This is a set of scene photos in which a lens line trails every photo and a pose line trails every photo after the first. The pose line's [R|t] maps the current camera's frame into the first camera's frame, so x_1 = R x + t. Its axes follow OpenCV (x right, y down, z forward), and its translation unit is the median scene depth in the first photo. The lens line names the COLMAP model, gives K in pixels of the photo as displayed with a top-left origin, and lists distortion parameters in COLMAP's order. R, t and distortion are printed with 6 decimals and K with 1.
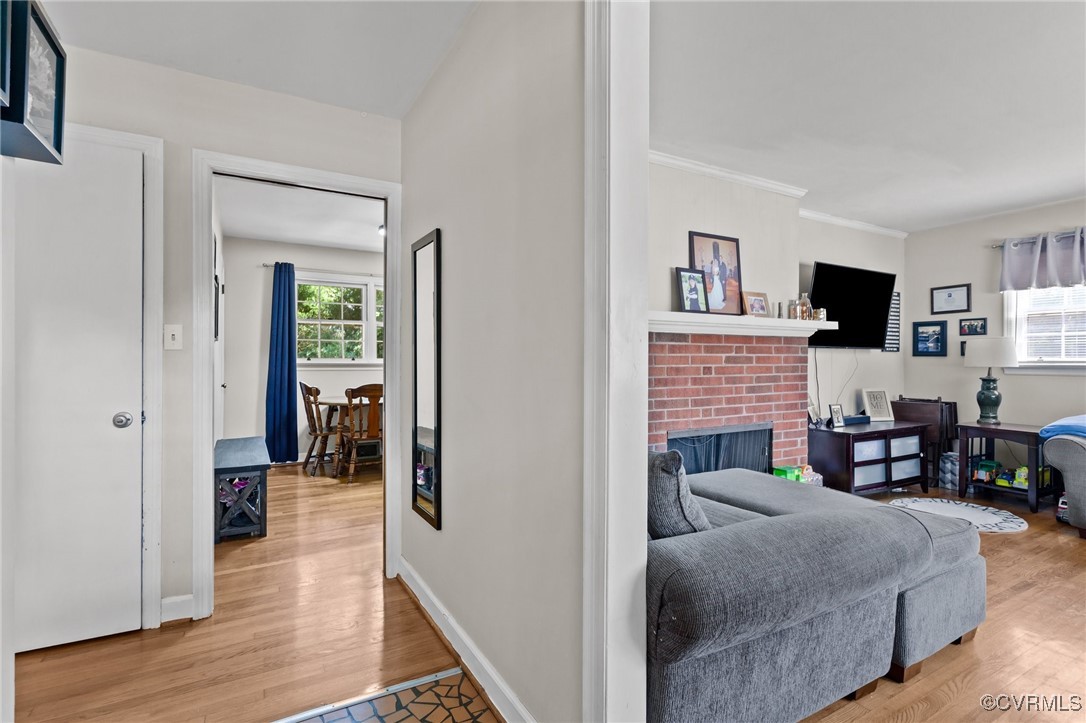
lens RADIAL K [[513.3, 0, 560.3], [0, 513.3, 360.3], [0, 0, 1]] dist [-0.002751, 0.002190]
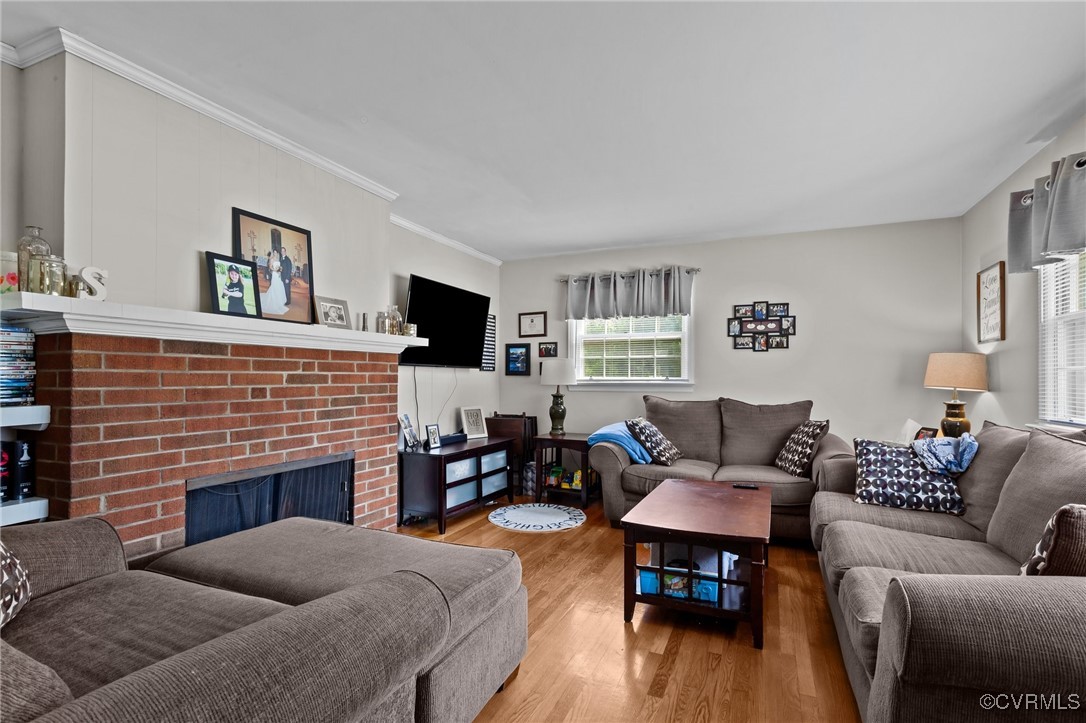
lens RADIAL K [[513.3, 0, 549.4], [0, 513.3, 371.5], [0, 0, 1]] dist [-0.002751, 0.002190]
pose [[0.798008, 0.008024, 0.602594, 0.154174], [0.000429, 0.999904, -0.013882, -0.001169], [-0.602647, 0.011337, 0.797927, 0.113748]]
